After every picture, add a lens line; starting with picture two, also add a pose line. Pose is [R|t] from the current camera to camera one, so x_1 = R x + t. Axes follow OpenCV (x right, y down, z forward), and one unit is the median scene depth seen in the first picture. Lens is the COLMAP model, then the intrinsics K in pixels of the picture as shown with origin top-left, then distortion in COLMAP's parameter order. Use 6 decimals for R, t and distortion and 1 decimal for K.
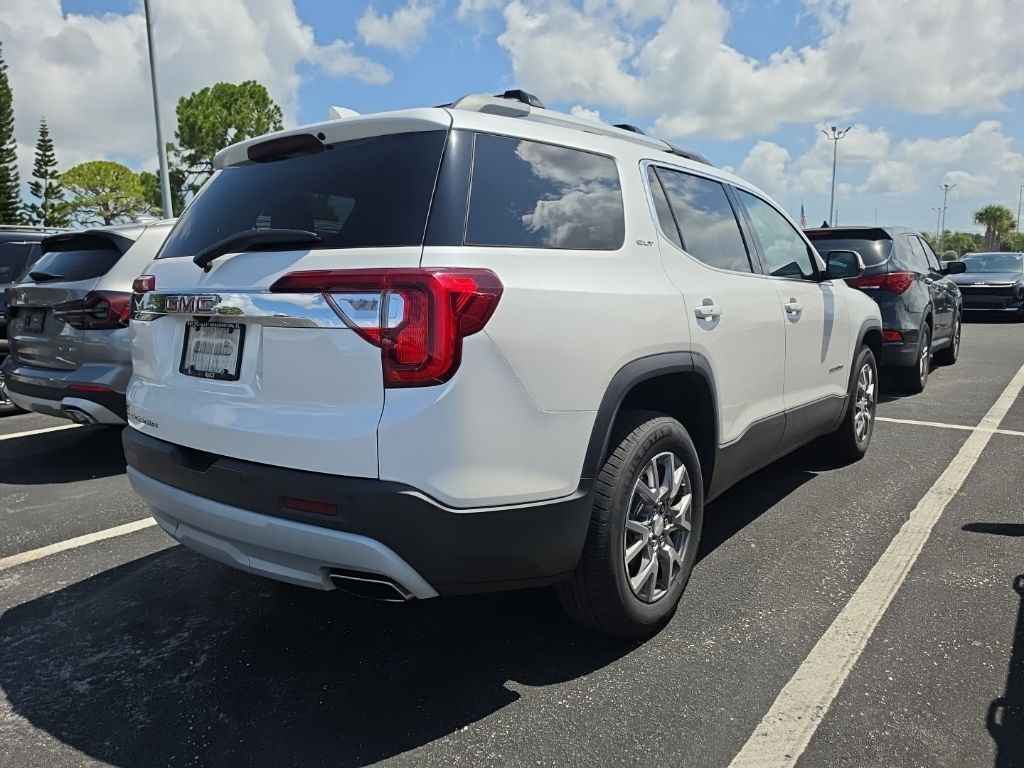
lens RADIAL K [[734.2, 0, 457.2], [0, 734.2, 383.7], [0, 0, 1]] dist [-0.000413, -0.005272]
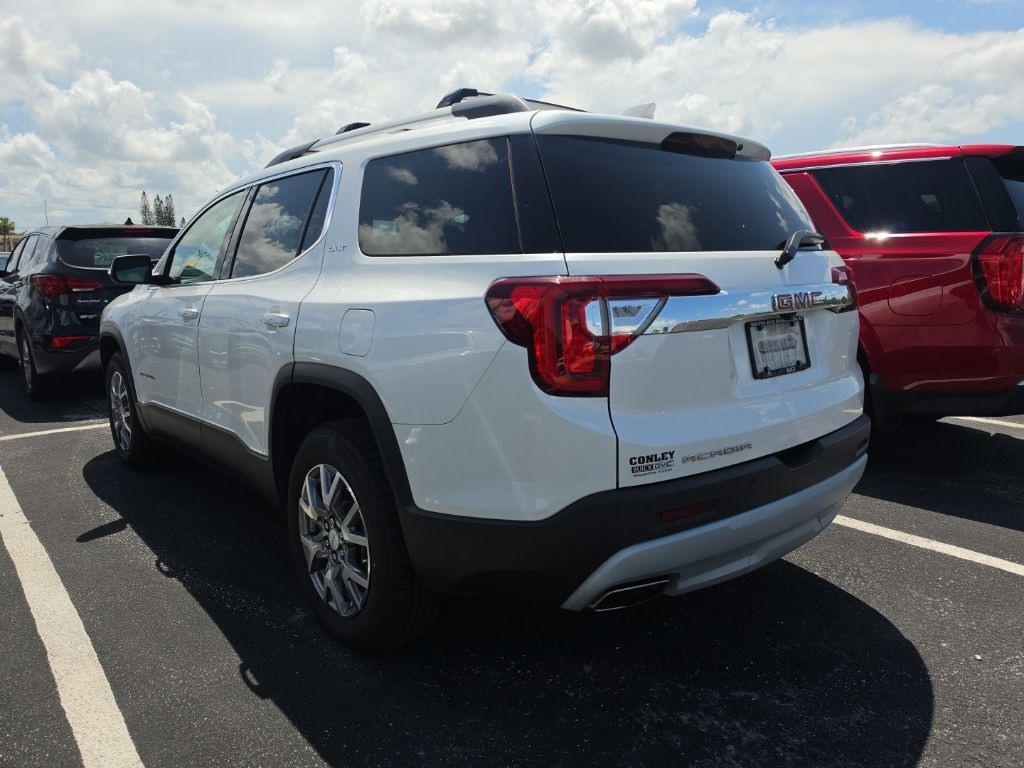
lens RADIAL K [[714.8, 0, 533.1], [0, 714.8, 375.4], [0, 0, 1]] dist [-0.002746, -0.005496]
pose [[0.133943, -0.127138, 0.982800, -1.313045], [0.171482, 0.979749, 0.103372, -0.161732], [-0.976040, 0.154687, 0.153032, 1.154530]]
